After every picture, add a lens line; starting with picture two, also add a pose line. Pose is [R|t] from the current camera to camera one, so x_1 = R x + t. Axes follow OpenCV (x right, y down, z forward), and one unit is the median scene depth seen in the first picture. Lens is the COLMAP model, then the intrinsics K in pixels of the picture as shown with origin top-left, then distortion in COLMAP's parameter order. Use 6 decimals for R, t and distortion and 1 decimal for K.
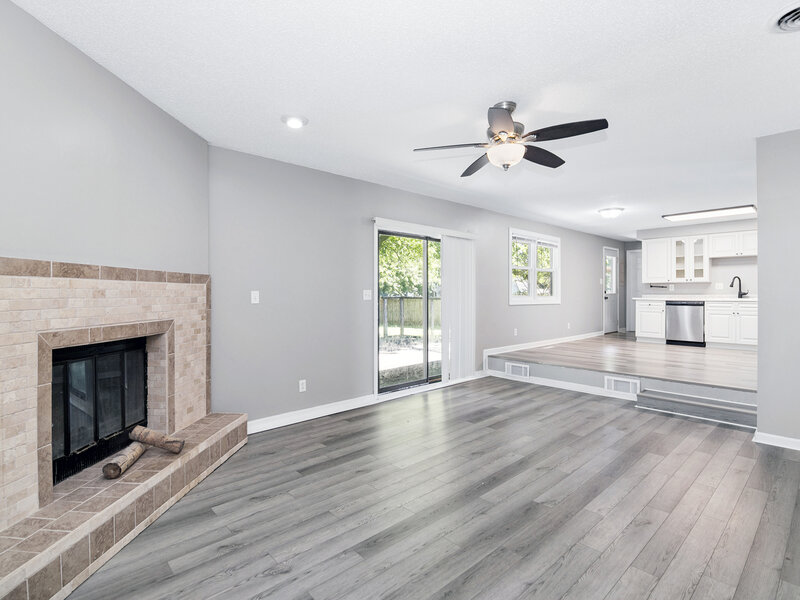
lens RADIAL K [[404.0, 0, 401.1], [0, 404.0, 292.3], [0, 0, 1]] dist [-0.002308, -0.008522]
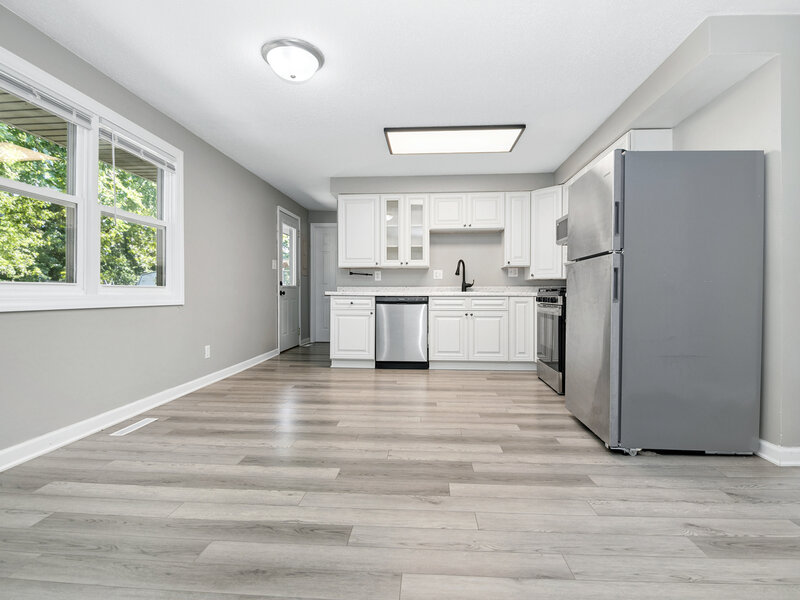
lens RADIAL K [[404.0, 0, 401.1], [0, 404.0, 292.3], [0, 0, 1]] dist [-0.002308, -0.008522]
pose [[0.727587, 0.001543, 0.686013, 0.615815], [-0.002934, 0.999995, 0.000864, 0.032399], [-0.686009, -0.002641, 0.727589, 1.209587]]
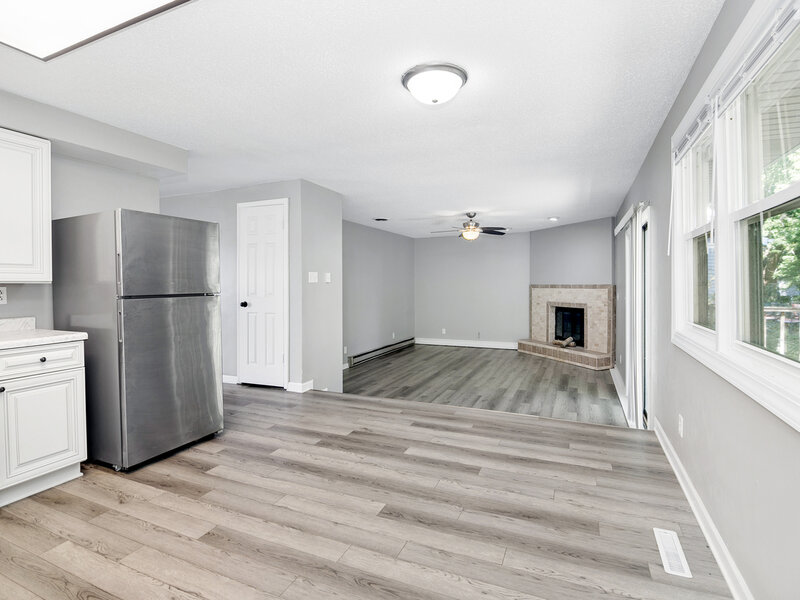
lens RADIAL K [[404.0, 0, 401.1], [0, 404.0, 292.3], [0, 0, 1]] dist [-0.002308, -0.008522]
pose [[-0.914811, 0.015629, -0.403581, 1.286247], [0.009585, 0.999810, 0.016990, -0.047638], [0.403770, 0.011675, -0.914786, 2.440867]]
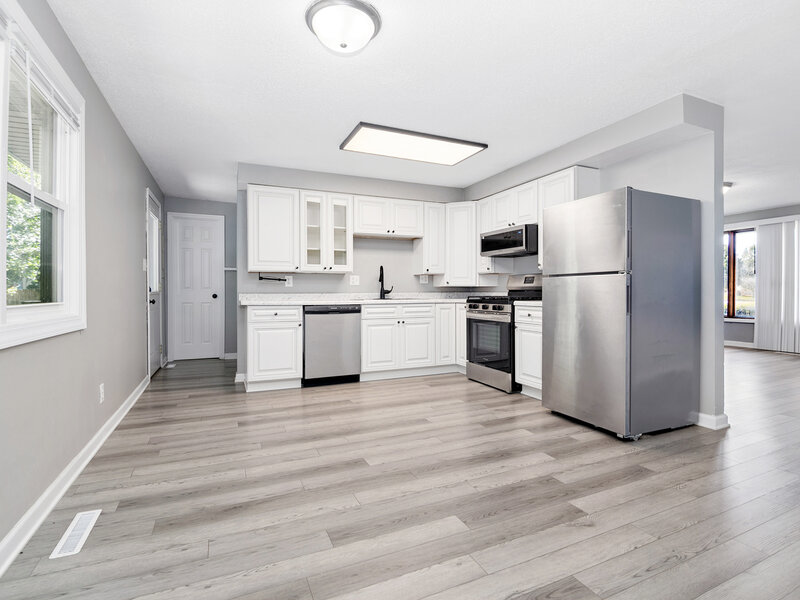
lens RADIAL K [[404.0, 0, 401.1], [0, 404.0, 292.3], [0, 0, 1]] dist [-0.002308, -0.008522]
pose [[0.317350, -0.003687, 0.948301, 0.445174], [-0.000492, 0.999992, 0.004053, 0.002933], [-0.948308, -0.001753, 0.317345, 1.602197]]
